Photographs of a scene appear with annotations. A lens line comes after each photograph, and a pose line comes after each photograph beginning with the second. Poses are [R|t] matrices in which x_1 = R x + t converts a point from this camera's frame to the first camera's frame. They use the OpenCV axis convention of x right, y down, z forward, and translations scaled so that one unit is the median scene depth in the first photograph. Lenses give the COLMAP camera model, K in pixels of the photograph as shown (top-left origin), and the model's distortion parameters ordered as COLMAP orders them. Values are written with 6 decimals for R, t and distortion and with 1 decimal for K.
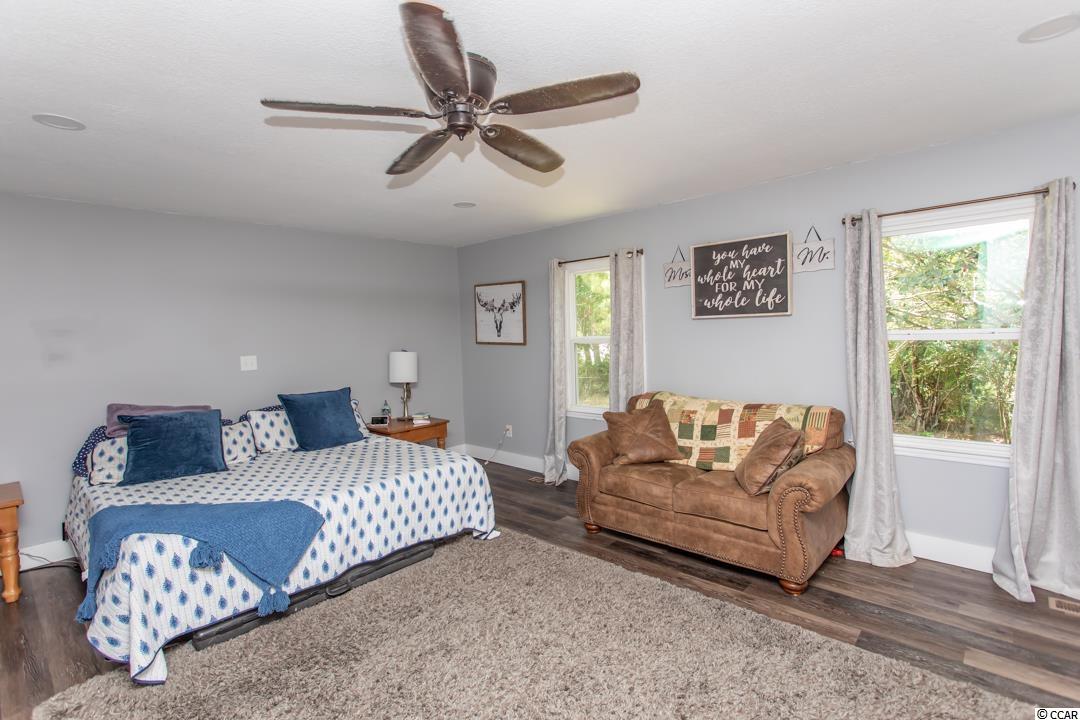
lens RADIAL K [[516.5, 0, 536.4], [0, 516.5, 351.6], [0, 0, 1]] dist [-0.000382, 0.003889]
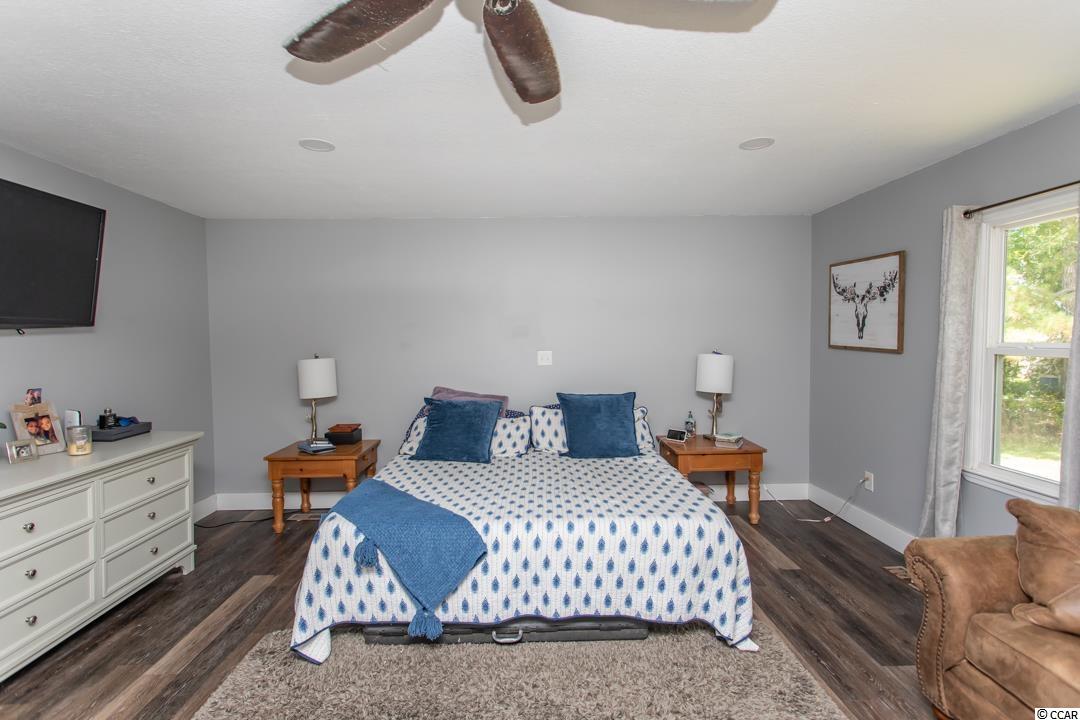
lens RADIAL K [[516.5, 0, 522.4], [0, 516.5, 353.9], [0, 0, 1]] dist [-0.000382, 0.003889]
pose [[0.693760, 0.049264, -0.718519, 0.171930], [-0.040705, 0.998745, 0.029175, -0.017272], [0.719055, 0.009007, 0.694895, 0.352787]]
